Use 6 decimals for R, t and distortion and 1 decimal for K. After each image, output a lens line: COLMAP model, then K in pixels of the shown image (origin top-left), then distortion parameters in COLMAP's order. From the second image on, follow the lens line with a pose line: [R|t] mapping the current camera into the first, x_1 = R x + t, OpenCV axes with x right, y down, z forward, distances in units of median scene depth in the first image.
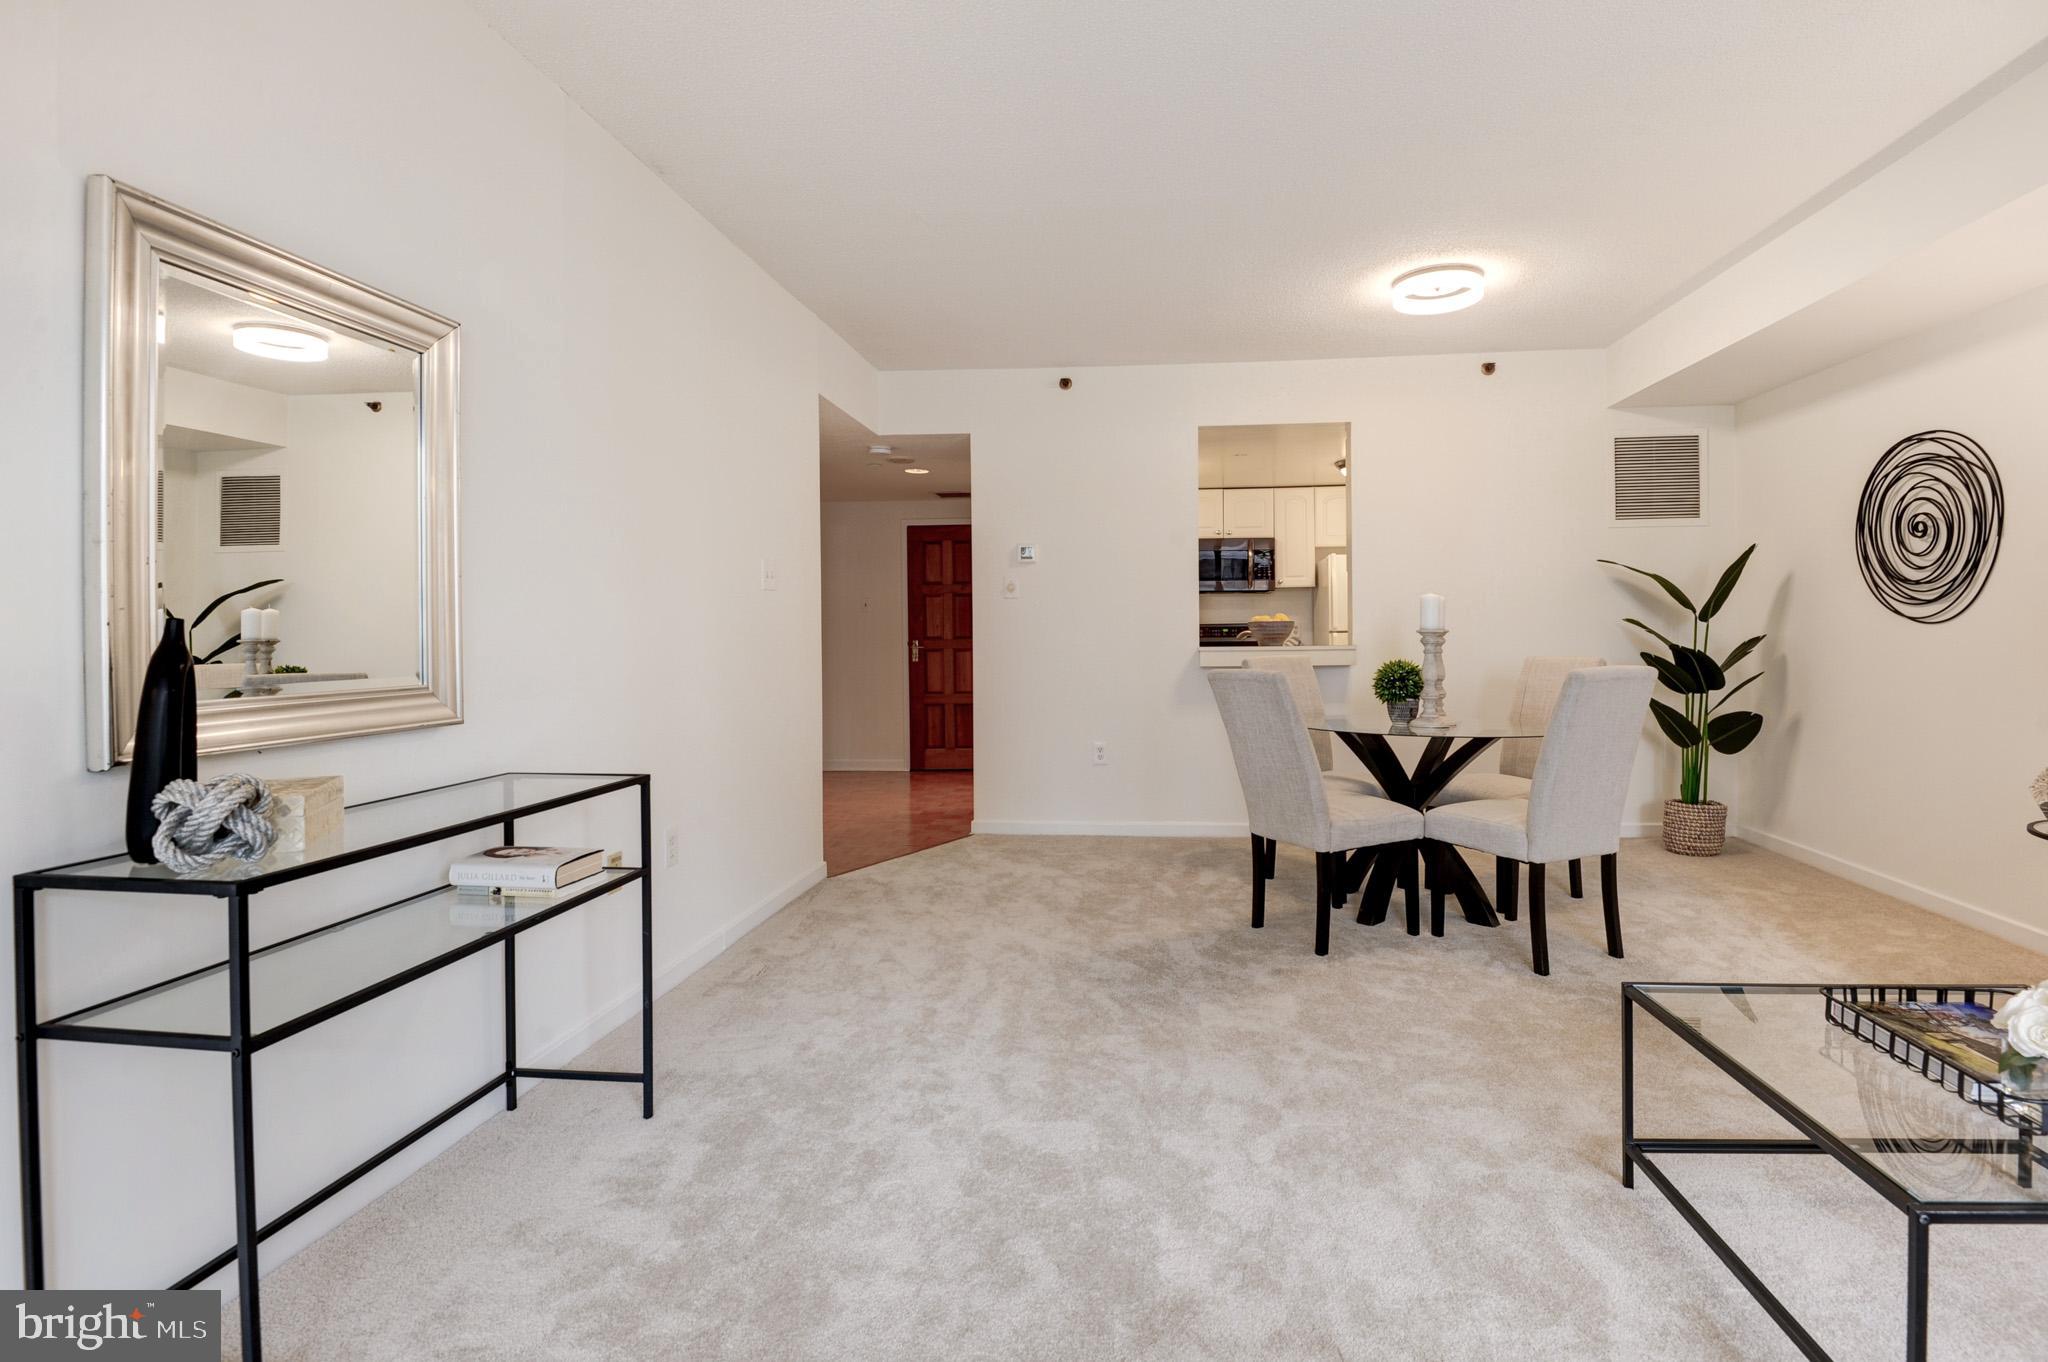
lens RADIAL K [[940.3, 0, 1091.0], [0, 940.3, 633.8], [0, 0, 1]] dist [0.007806, -0.031366]
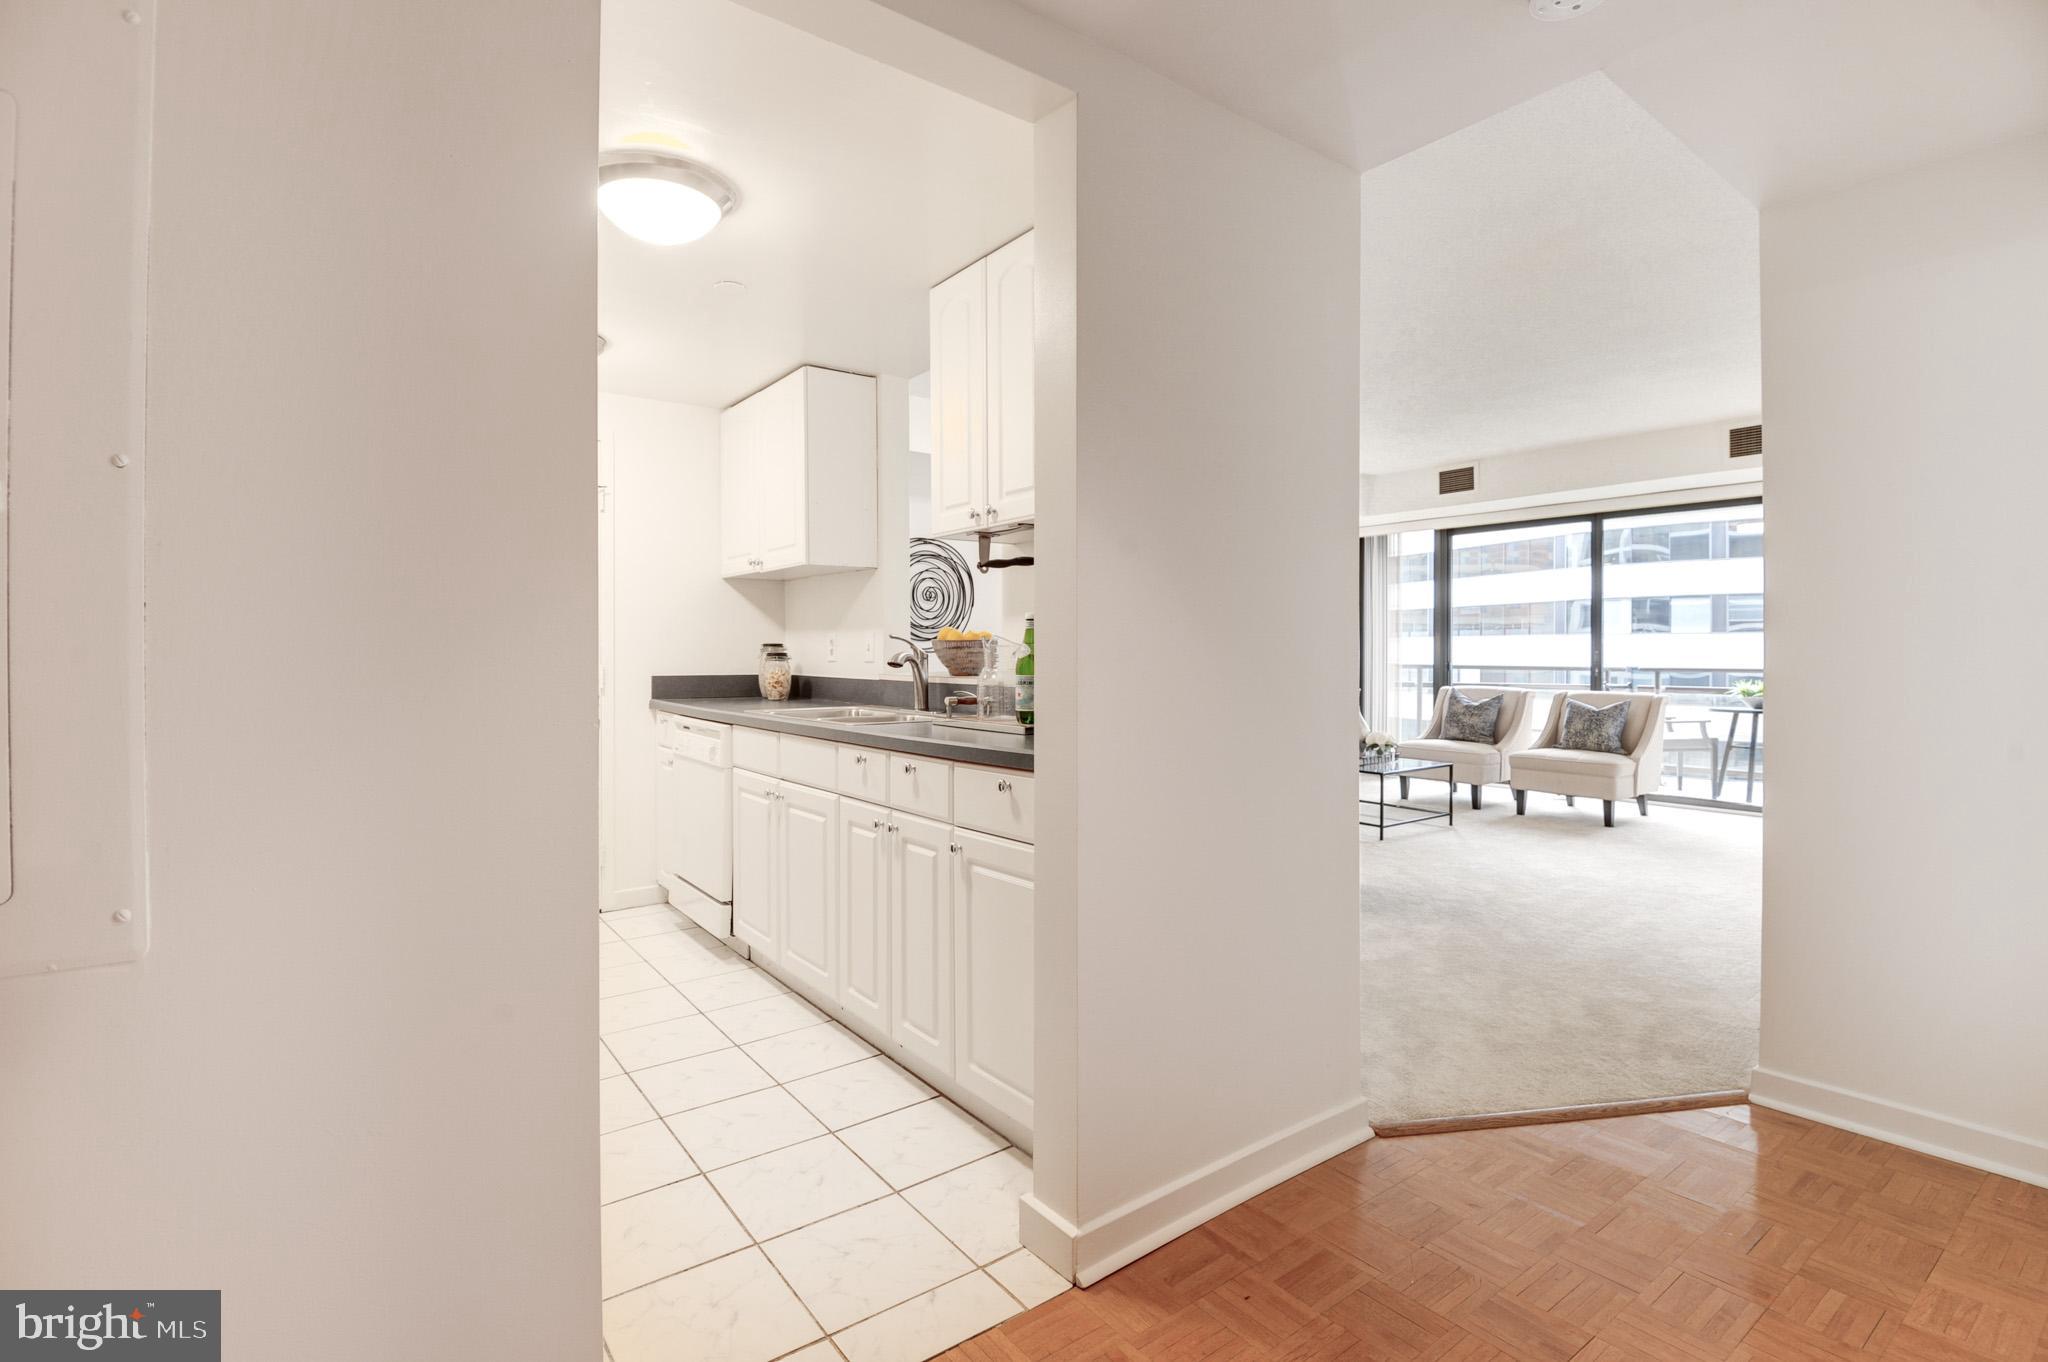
lens RADIAL K [[948.2, 0, 1012.6], [0, 948.2, 620.8], [0, 0, 1]] dist [0.003554, -0.015335]
pose [[-0.655747, 0.035988, 0.754122, -0.489869], [0.006400, 0.999092, -0.042114, 0.004872], [-0.754953, -0.022790, -0.655383, 1.999962]]
